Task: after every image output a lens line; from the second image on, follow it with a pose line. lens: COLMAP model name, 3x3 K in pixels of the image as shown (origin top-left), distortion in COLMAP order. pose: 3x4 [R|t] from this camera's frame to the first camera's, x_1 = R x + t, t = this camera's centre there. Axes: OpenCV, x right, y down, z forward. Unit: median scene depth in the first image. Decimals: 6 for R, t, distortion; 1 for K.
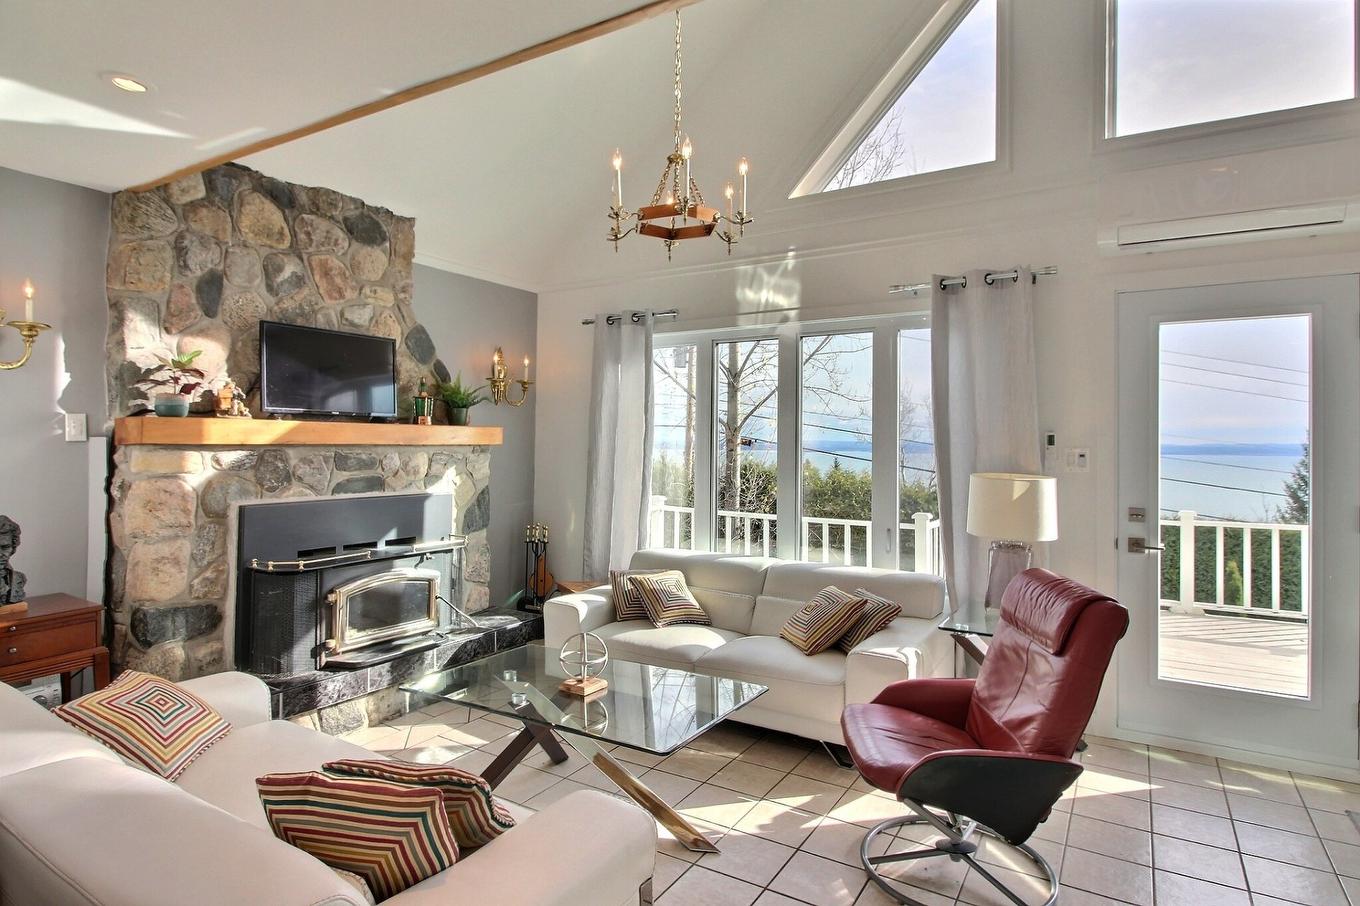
lens RADIAL K [[737.5, 0, 690.5], [0, 737.5, 433.6], [0, 0, 1]] dist [0.009067, -0.013328]
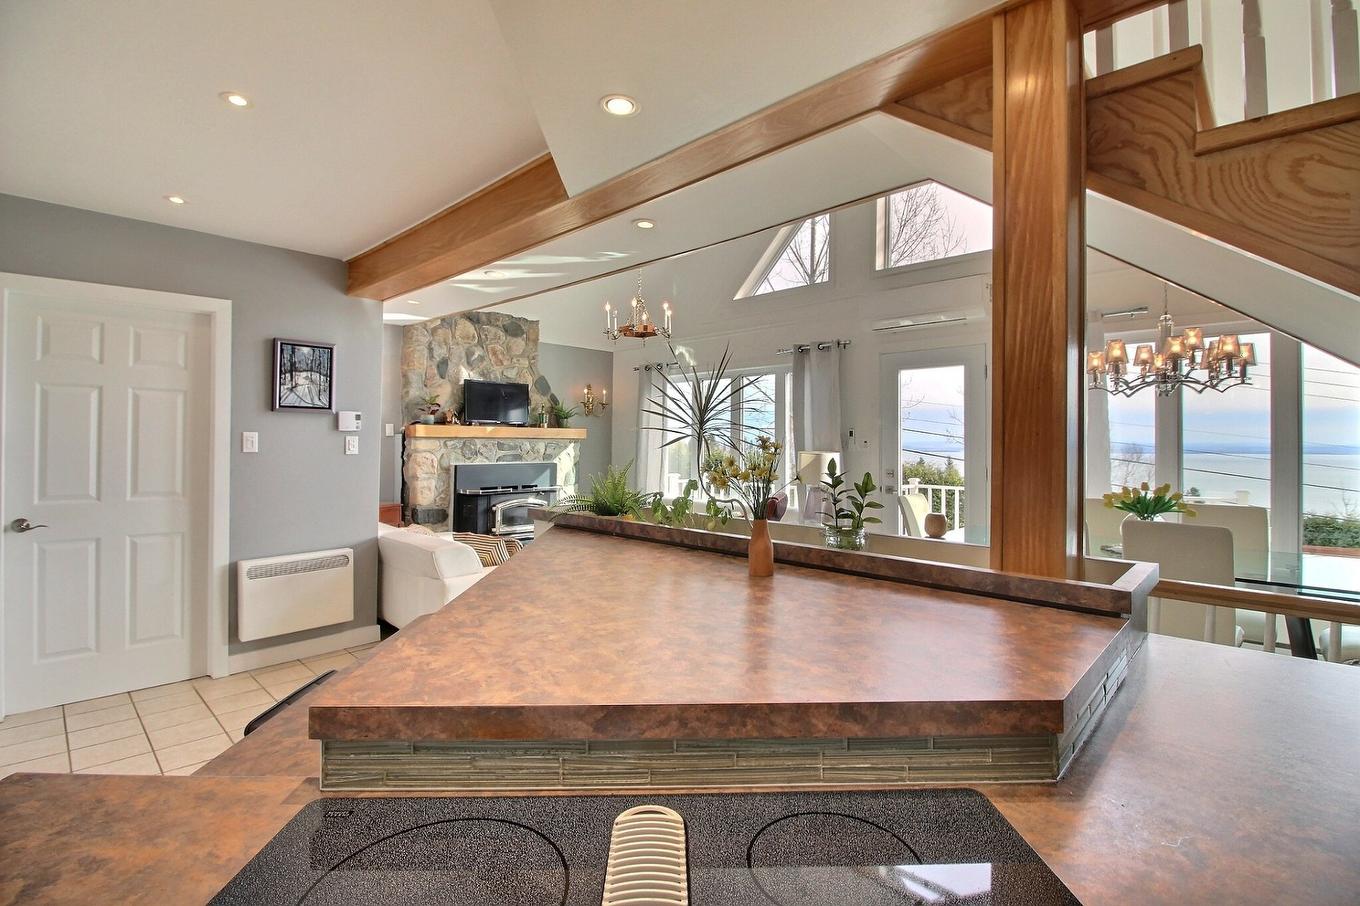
lens RADIAL K [[629.2, 0, 688.5], [0, 629.2, 437.6], [0, 0, 1]] dist [0.006280, -0.014914]
pose [[0.976602, -0.003100, -0.215034, 0.407635], [0.003794, 0.999989, 0.002814, 0.011324], [0.215023, -0.003563, 0.976602, -0.588412]]
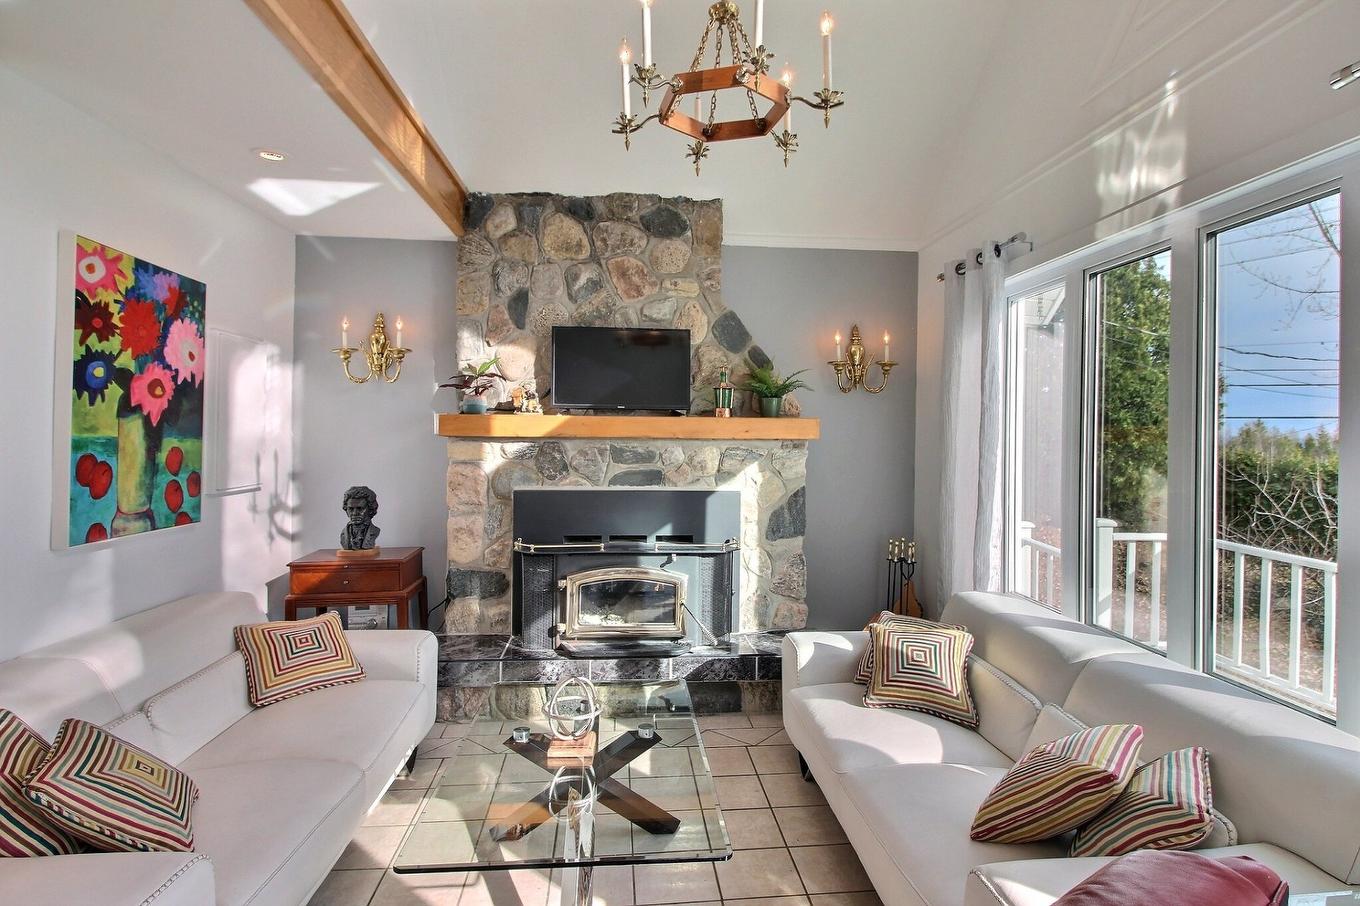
lens RADIAL K [[737.5, 0, 690.5], [0, 737.5, 433.6], [0, 0, 1]] dist [0.009067, -0.013328]
pose [[0.604857, -0.001497, -0.796333, 0.405682], [0.004411, 0.999989, 0.001471, 0.007811], [0.796322, -0.004402, 0.604857, 0.454262]]
